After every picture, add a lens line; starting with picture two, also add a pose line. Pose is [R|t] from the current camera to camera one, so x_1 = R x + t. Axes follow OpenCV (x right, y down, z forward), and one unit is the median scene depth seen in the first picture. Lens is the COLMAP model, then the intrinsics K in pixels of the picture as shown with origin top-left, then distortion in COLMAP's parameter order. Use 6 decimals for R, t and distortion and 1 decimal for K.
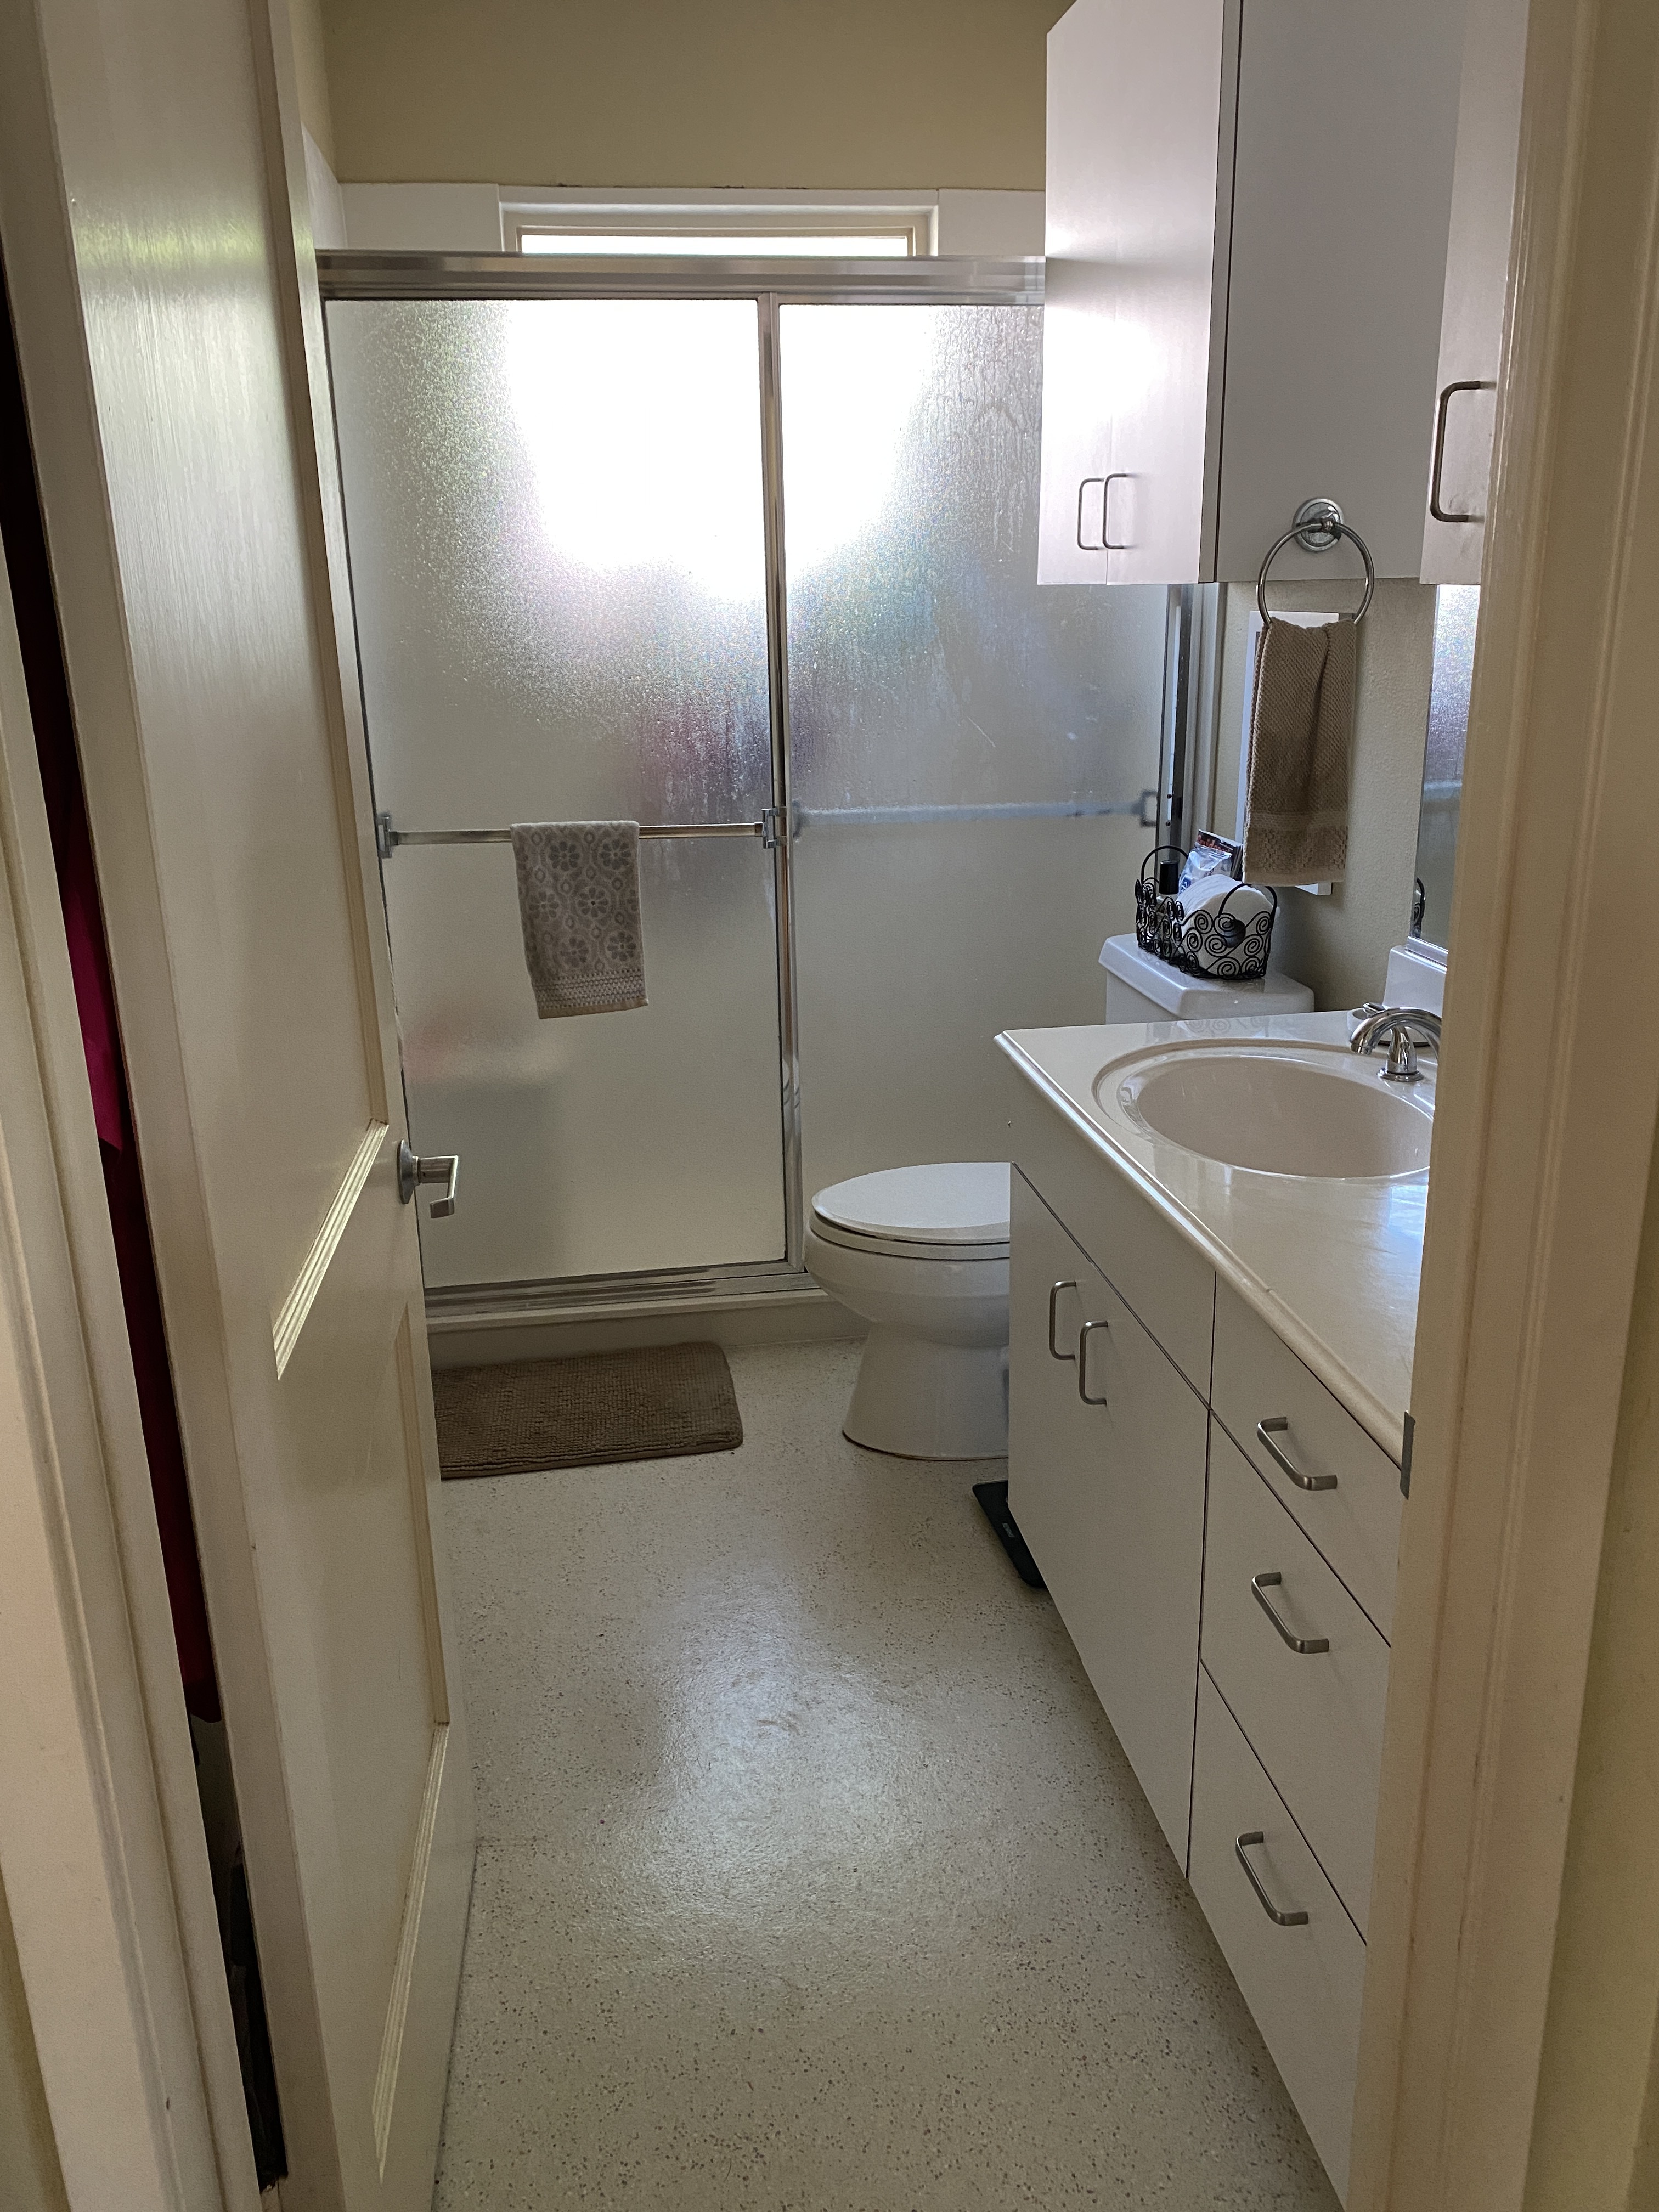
lens RADIAL K [[1677.3, 0, 811.6], [0, 1677.3, 1111.9], [0, 0, 1]] dist [0.025363, -0.031221]
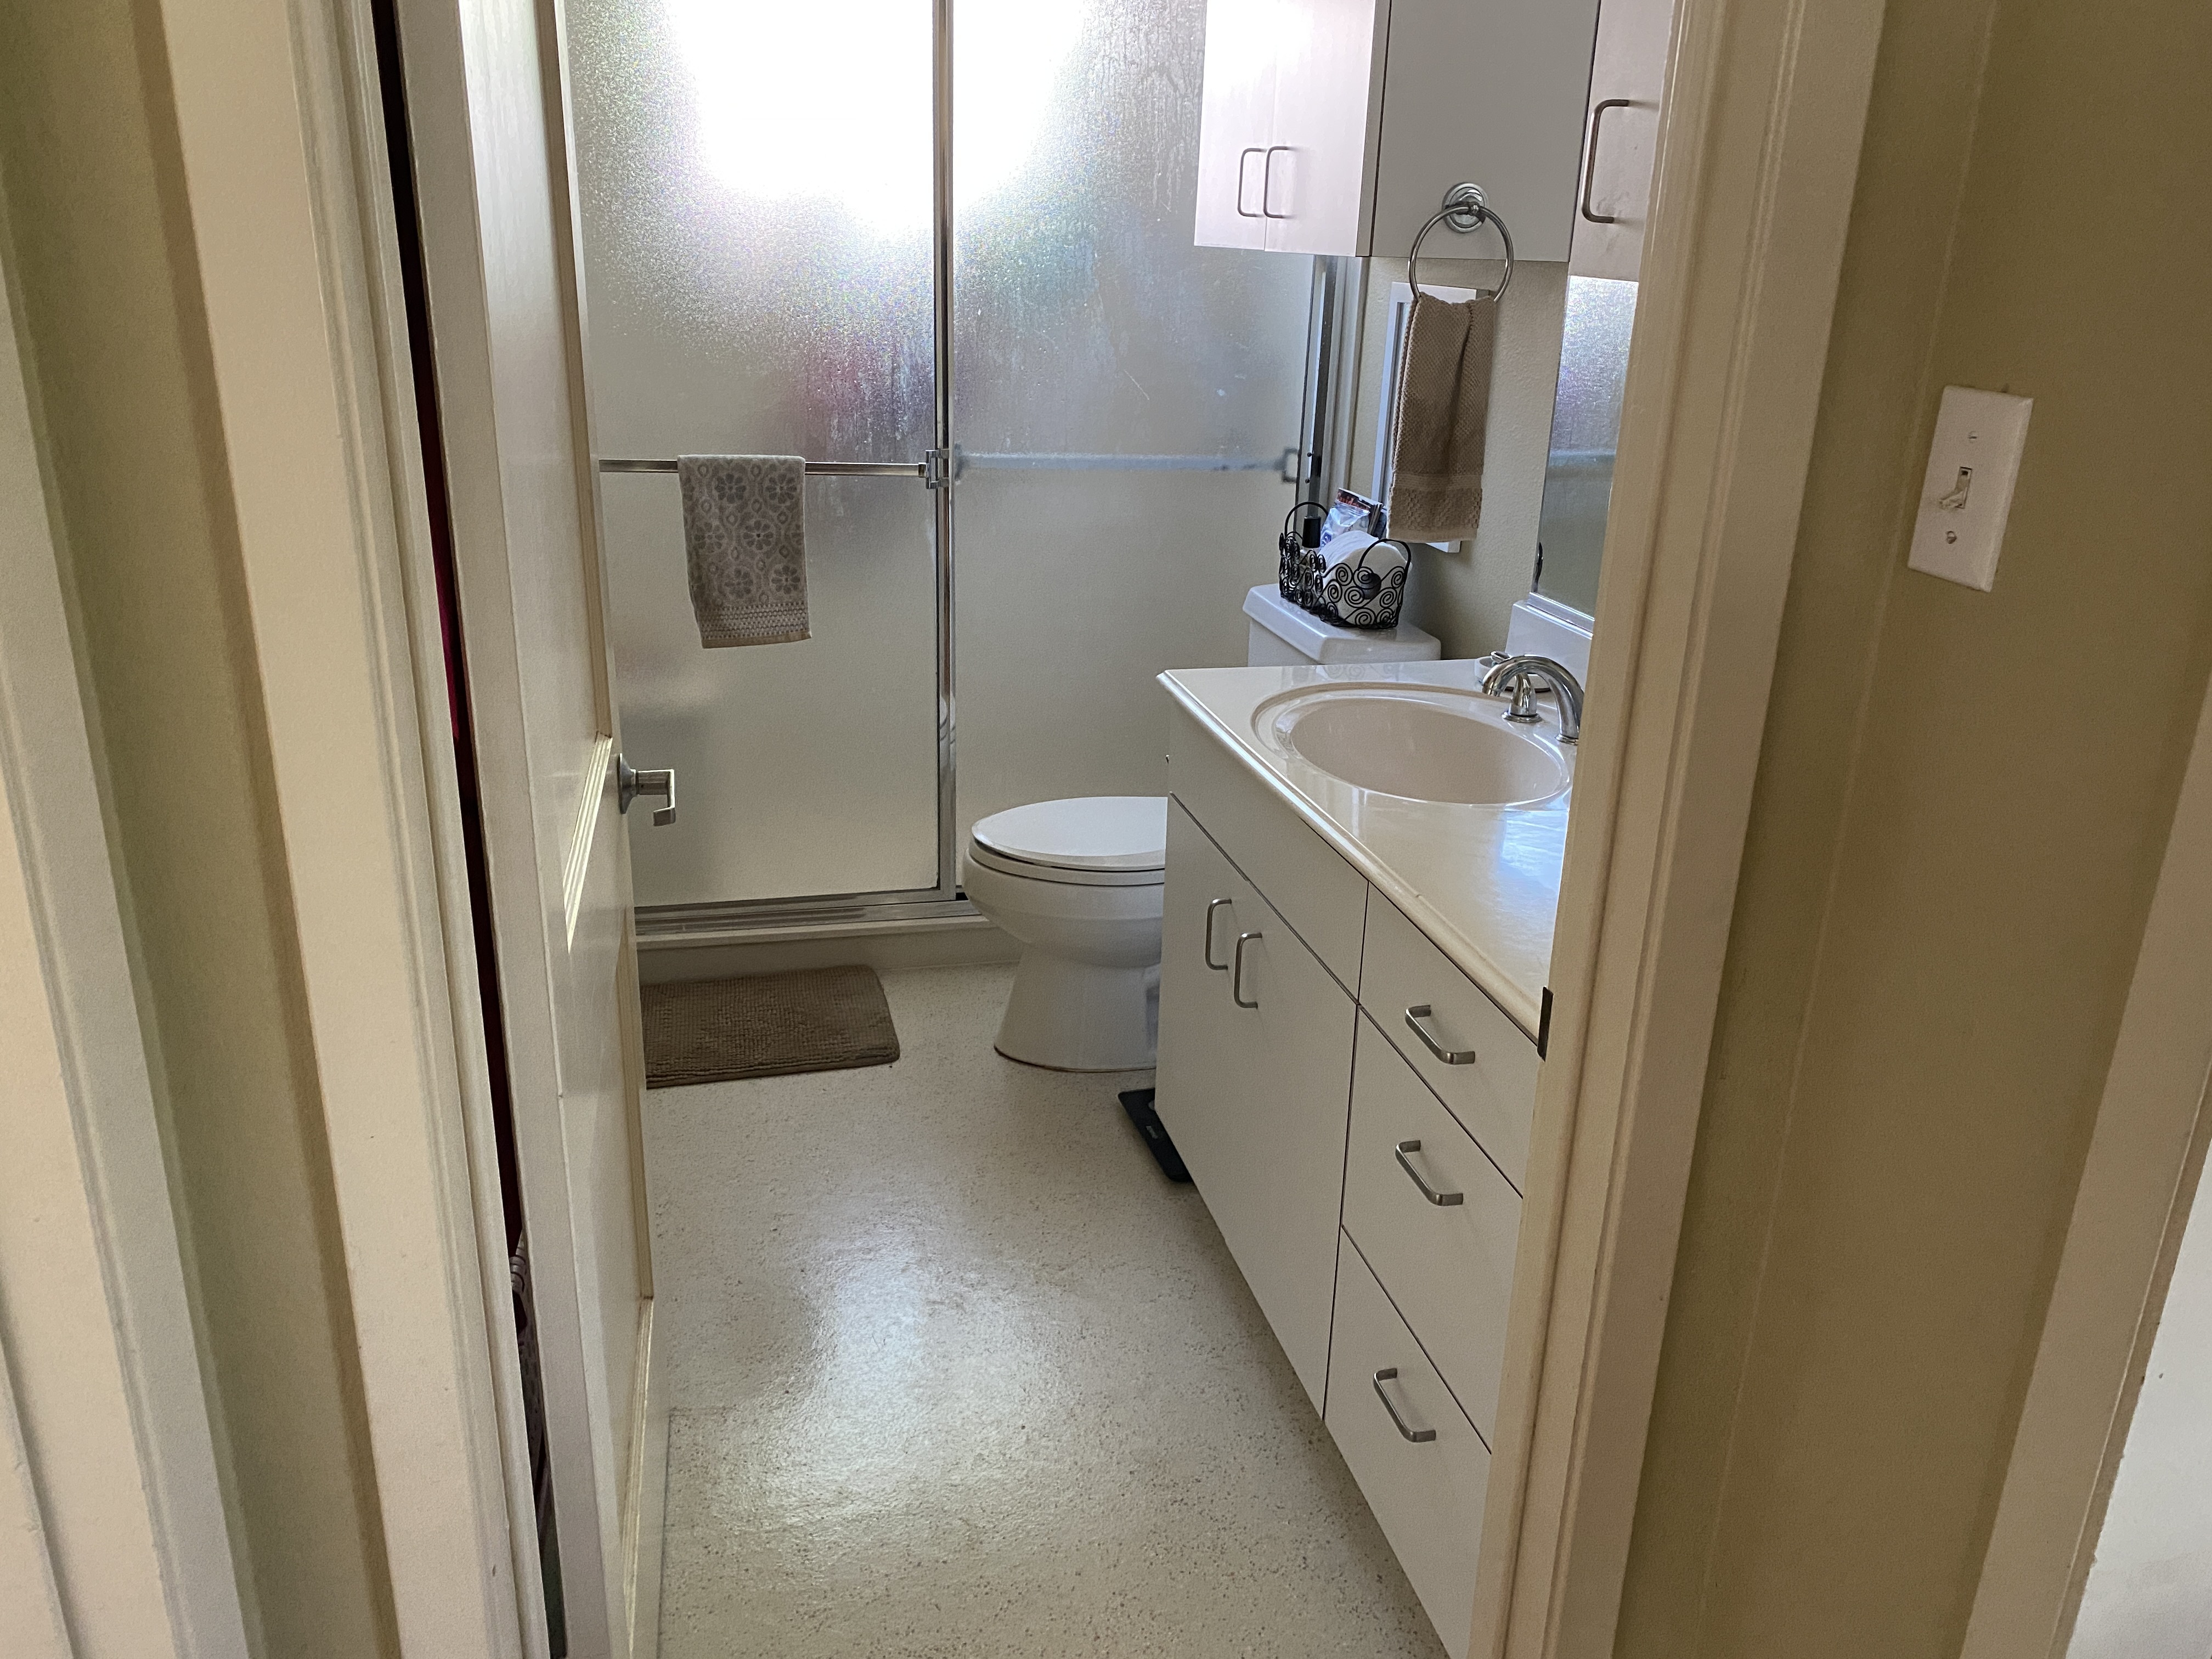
lens RADIAL K [[1677.3, 0, 1097.1], [0, 1677.3, 840.9], [0, 0, 1]] dist [0.025363, -0.031221]
pose [[0.993897, 0.015227, 0.109258, -0.036307], [-0.020369, 0.998729, 0.046099, 0.010708], [-0.108418, -0.048043, 0.992944, -0.055286]]
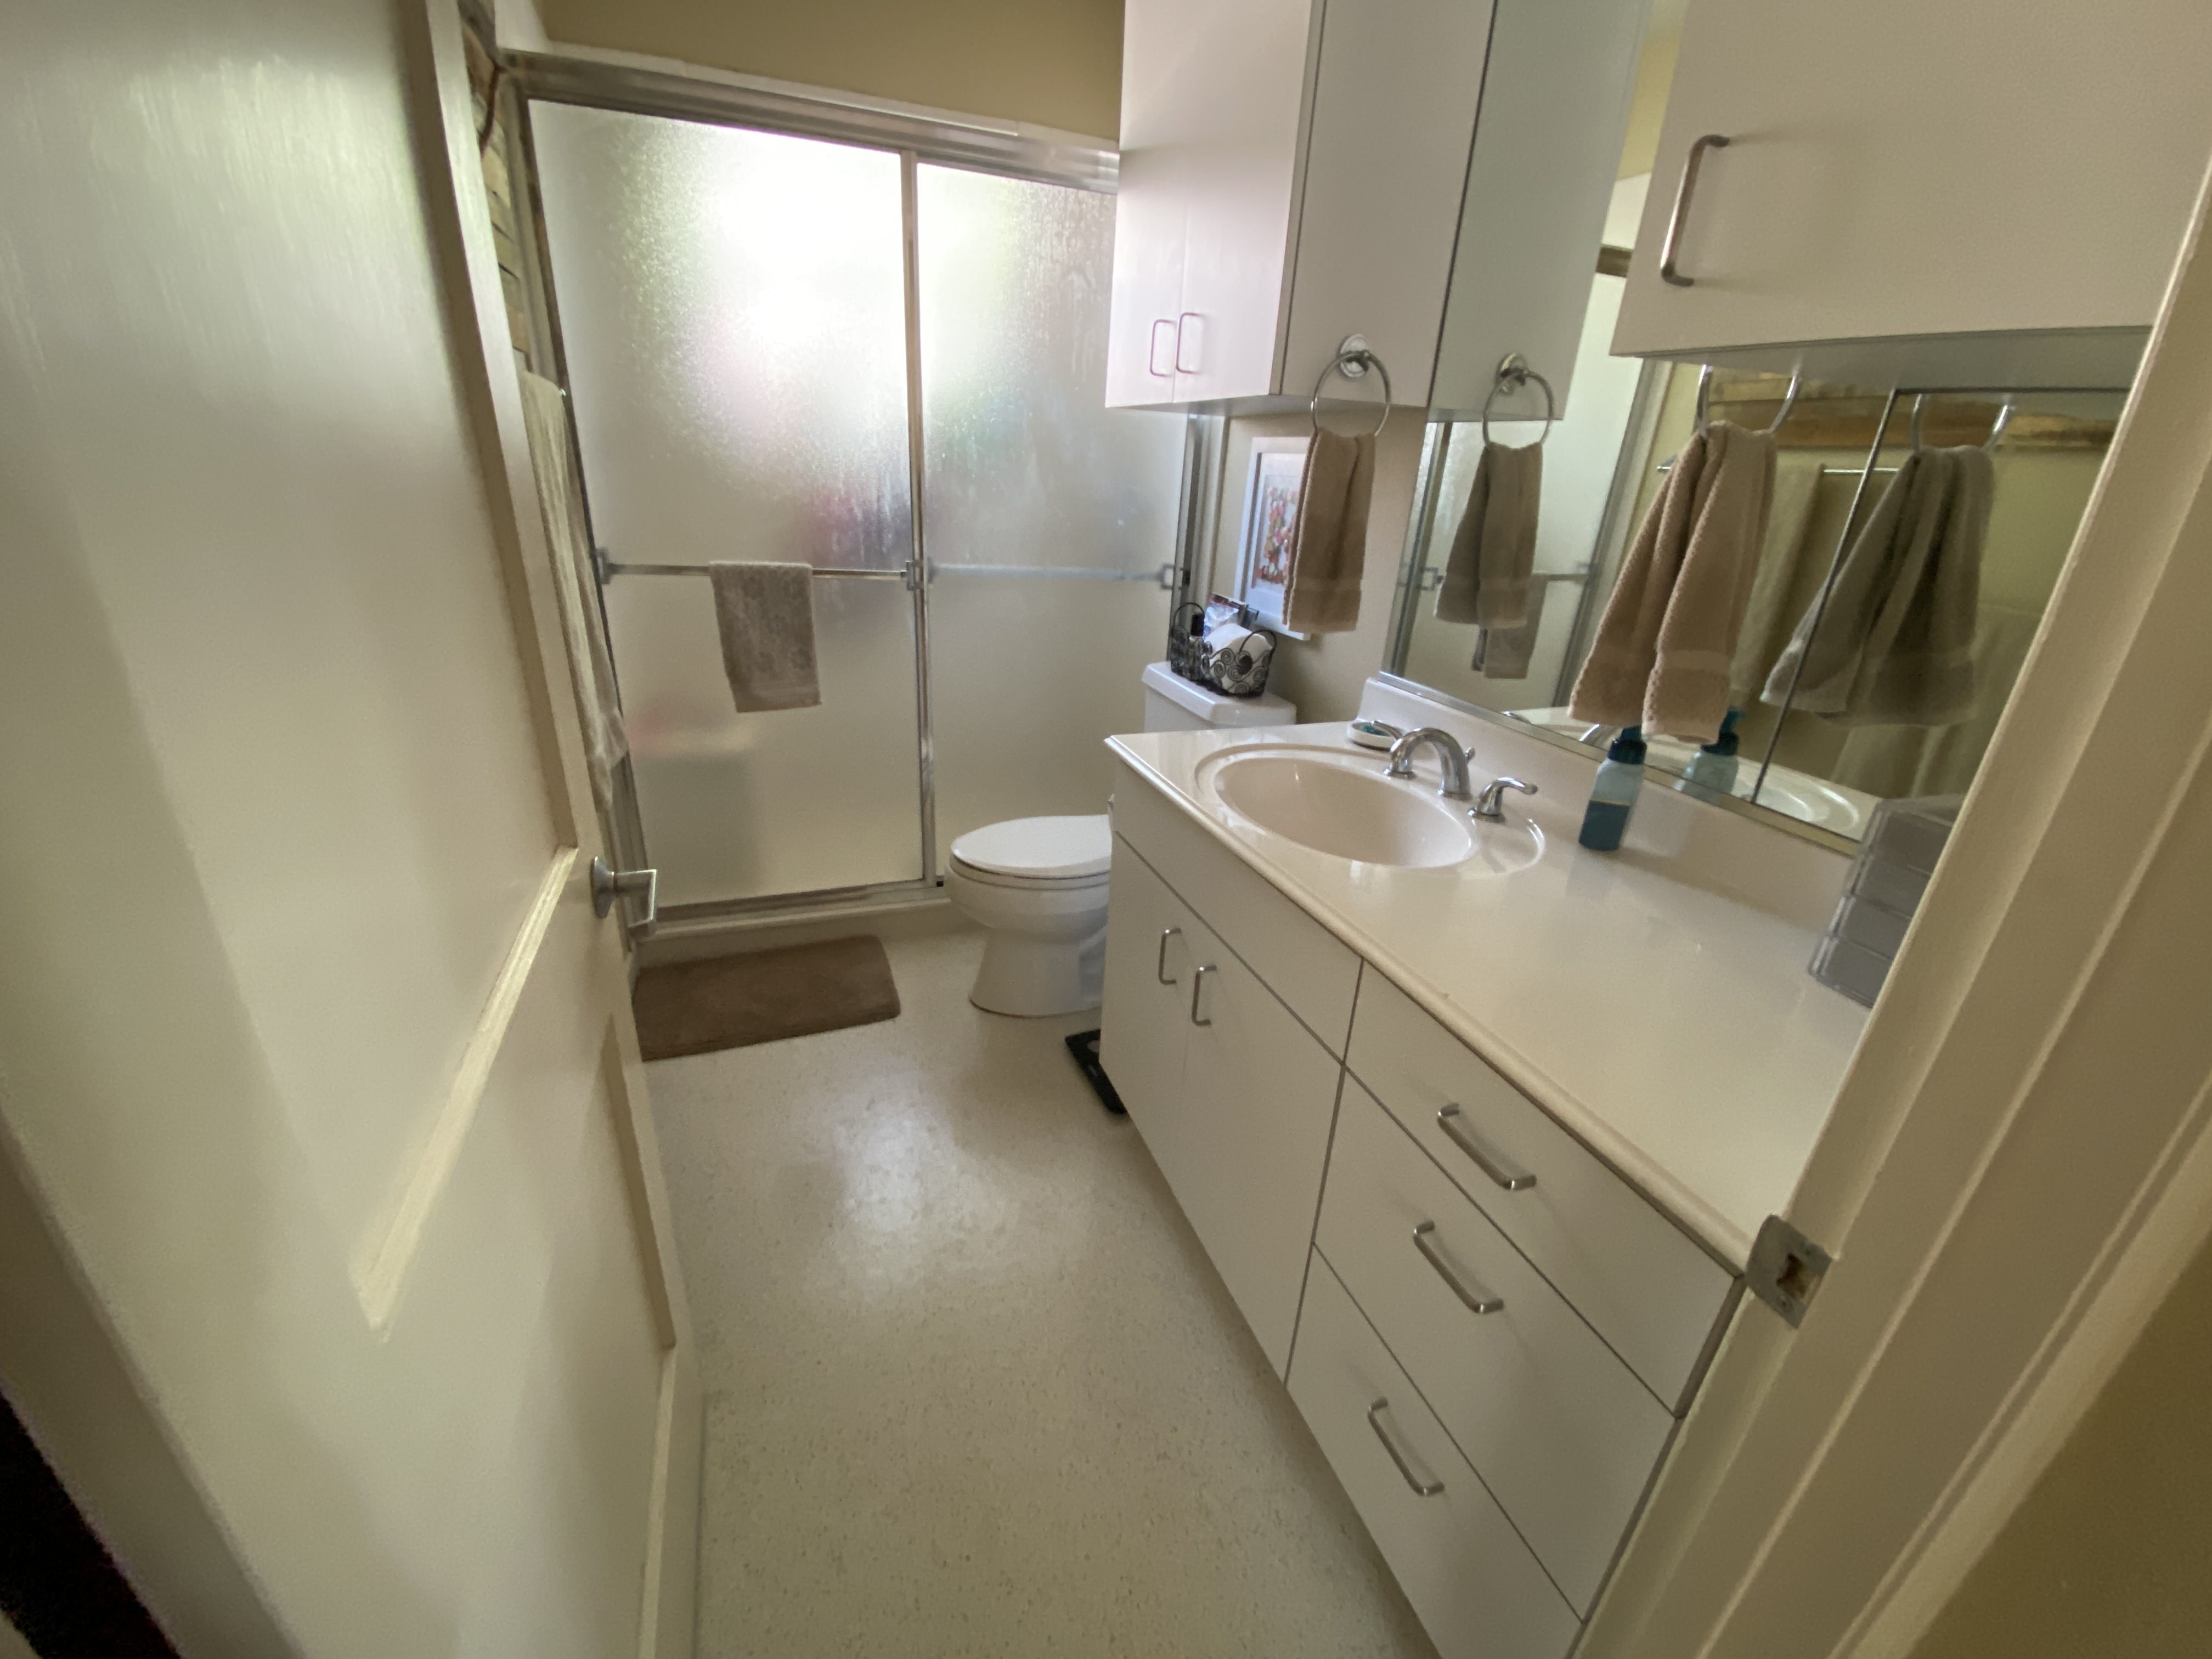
lens RADIAL K [[890.6, 0, 1106.8], [0, 890.6, 848.7], [0, 0, 1]] dist [0.004598, -0.011398]
pose [[0.972590, -0.017074, 0.231900, -0.045189], [-0.008199, 0.994163, 0.107580, -0.027845], [-0.232384, -0.106532, 0.966772, 0.247215]]
